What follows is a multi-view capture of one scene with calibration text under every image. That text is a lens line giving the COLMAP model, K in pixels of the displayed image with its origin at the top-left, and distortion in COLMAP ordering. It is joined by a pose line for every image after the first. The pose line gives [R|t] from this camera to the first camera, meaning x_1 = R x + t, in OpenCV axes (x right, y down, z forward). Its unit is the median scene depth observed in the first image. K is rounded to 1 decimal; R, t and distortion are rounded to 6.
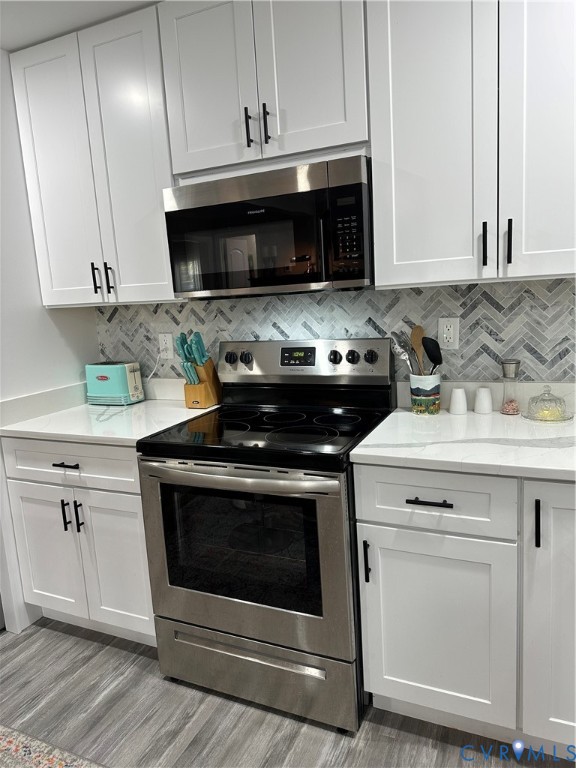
lens RADIAL K [[535.9, 0, 288.0], [0, 535.9, 384.0], [0, 0, 1]] dist [0.088178, -0.119623]
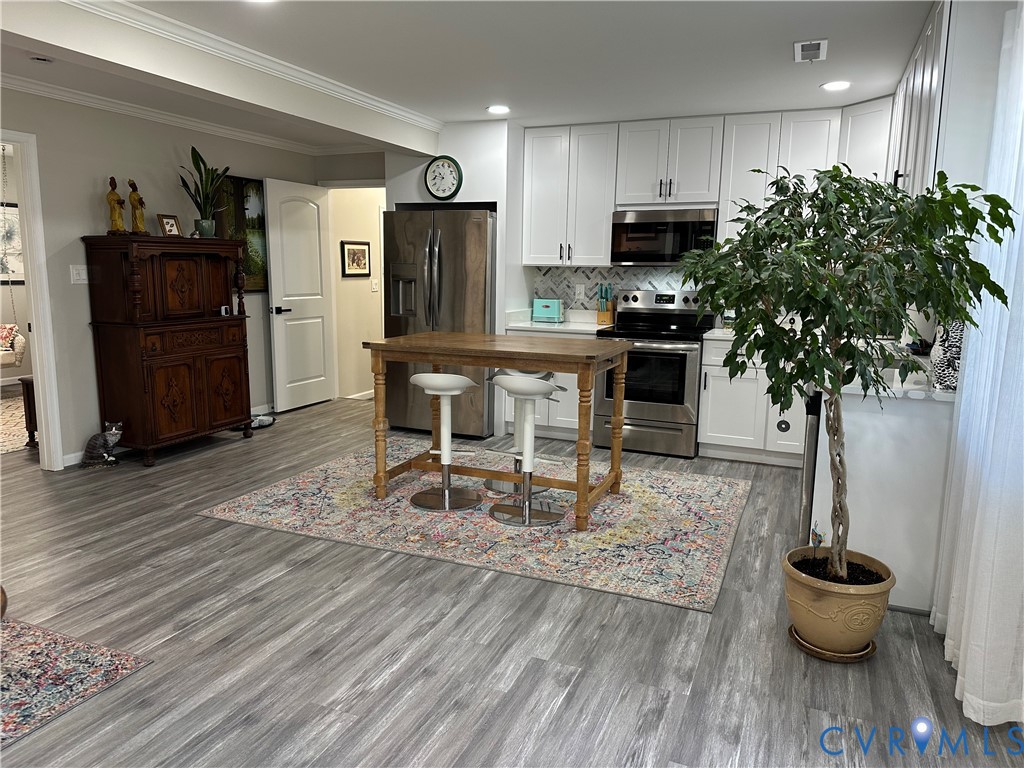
lens RADIAL K [[707.1, 0, 507.0], [0, 707.1, 385.7], [0, 0, 1]] dist [0.174052, -0.290851]
pose [[0.996554, 0.073036, 0.039328, -0.669302], [-0.072931, 0.997329, -0.004102, 0.334022], [-0.039522, 0.001220, 0.999218, -1.665313]]
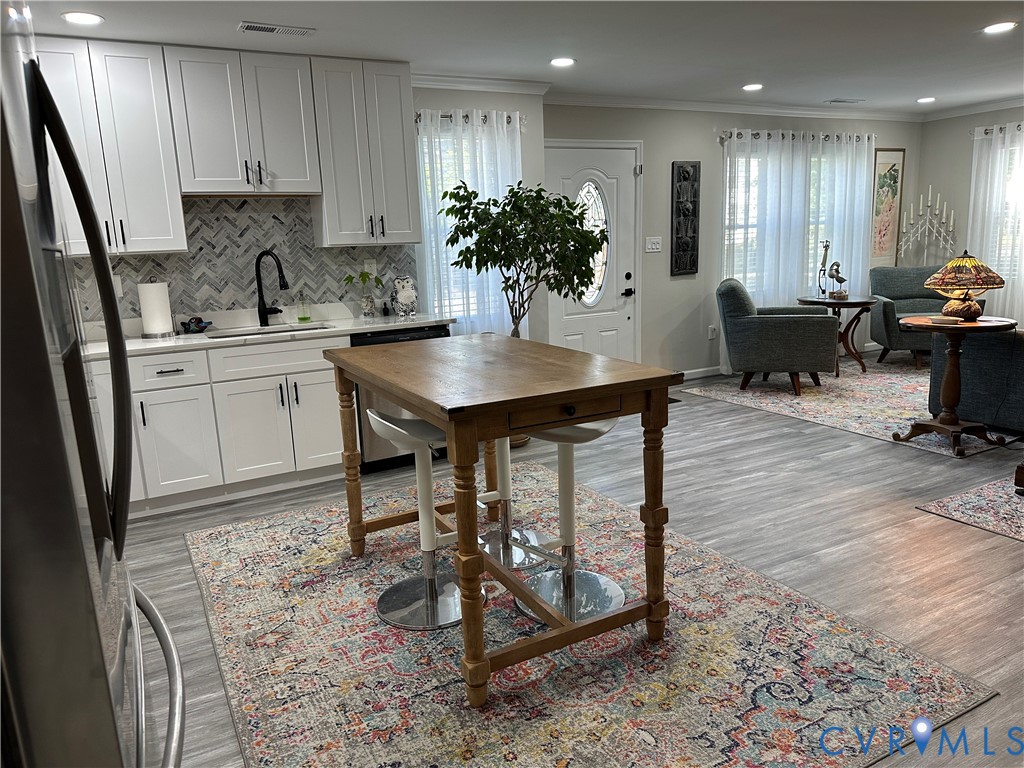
lens RADIAL K [[714.6, 0, 505.0], [0, 714.6, 389.1], [0, 0, 1]] dist [0.088178, -0.119623]
pose [[-0.786780, -0.027059, 0.616640, -1.459275], [0.195343, 0.936771, 0.290348, -0.113391], [-0.585506, 0.348896, -0.731747, 1.276314]]
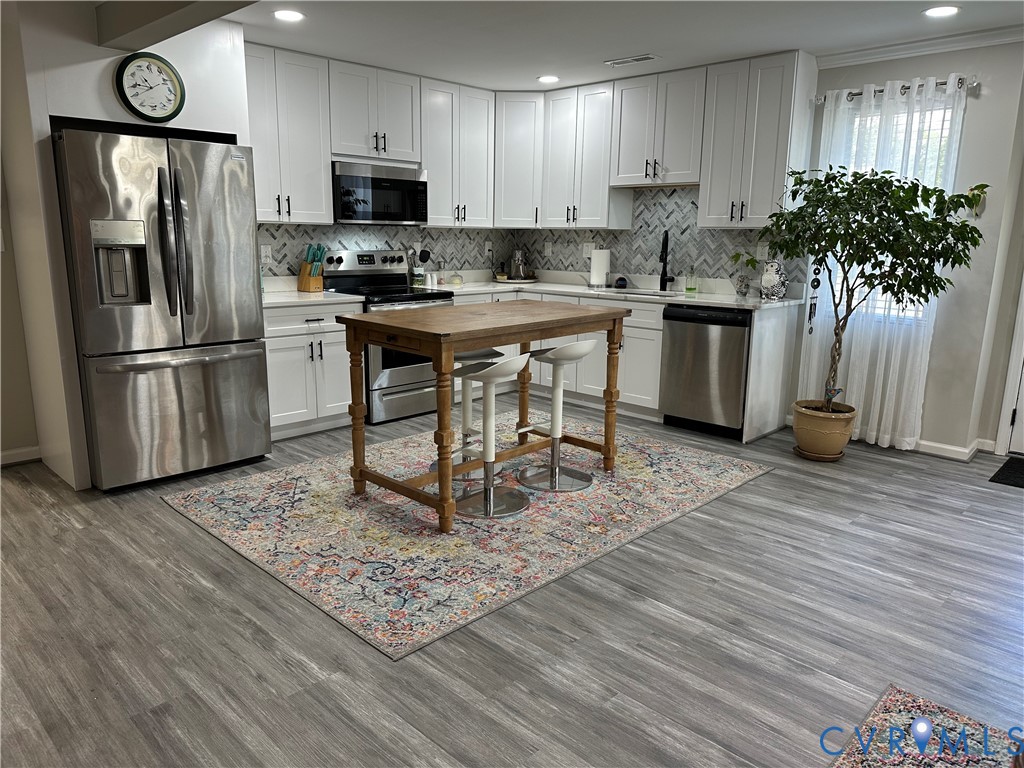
lens RADIAL K [[707.1, 0, 507.0], [0, 707.1, 385.7], [0, 0, 1]] dist [0.174052, -0.290851]
pose [[0.344907, -0.133105, 0.929151, -2.307362], [0.125394, 0.987555, 0.094925, 0.220150], [-0.930224, 0.083770, 0.357305, -0.328344]]
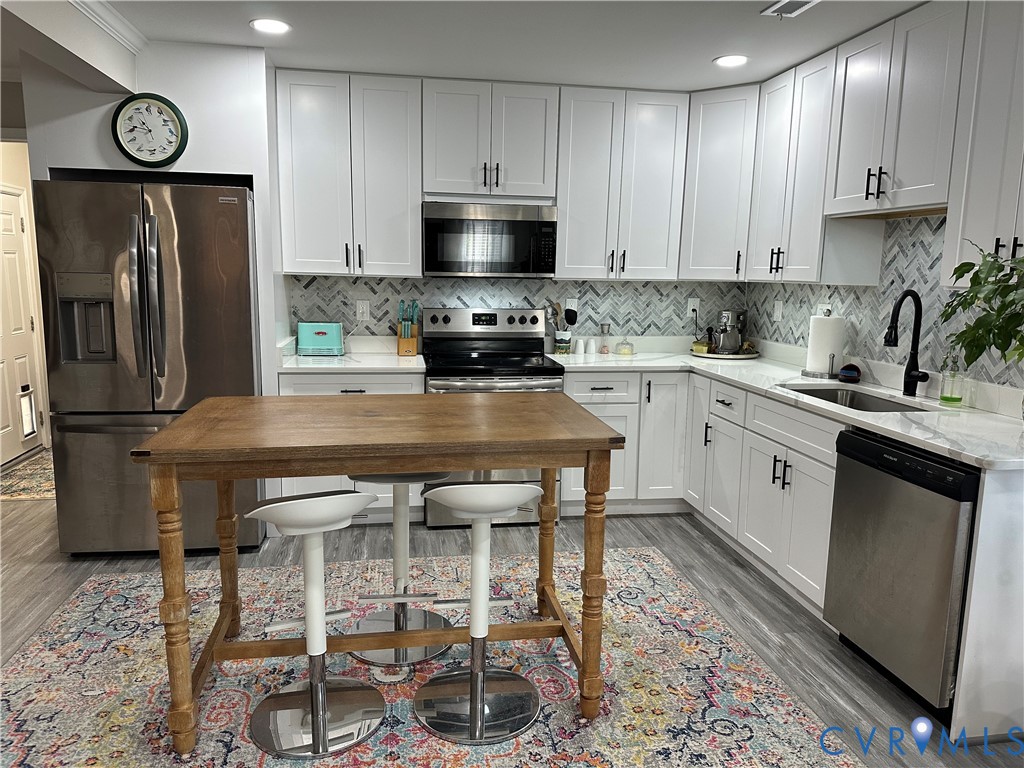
lens RADIAL K [[714.6, 0, 505.0], [0, 714.6, 389.1], [0, 0, 1]] dist [0.088178, -0.119623]
pose [[0.831343, -0.014619, 0.555567, -1.114017], [0.024937, 0.999628, -0.011011, 0.178349], [-0.555200, 0.023008, 0.831399, -0.740209]]
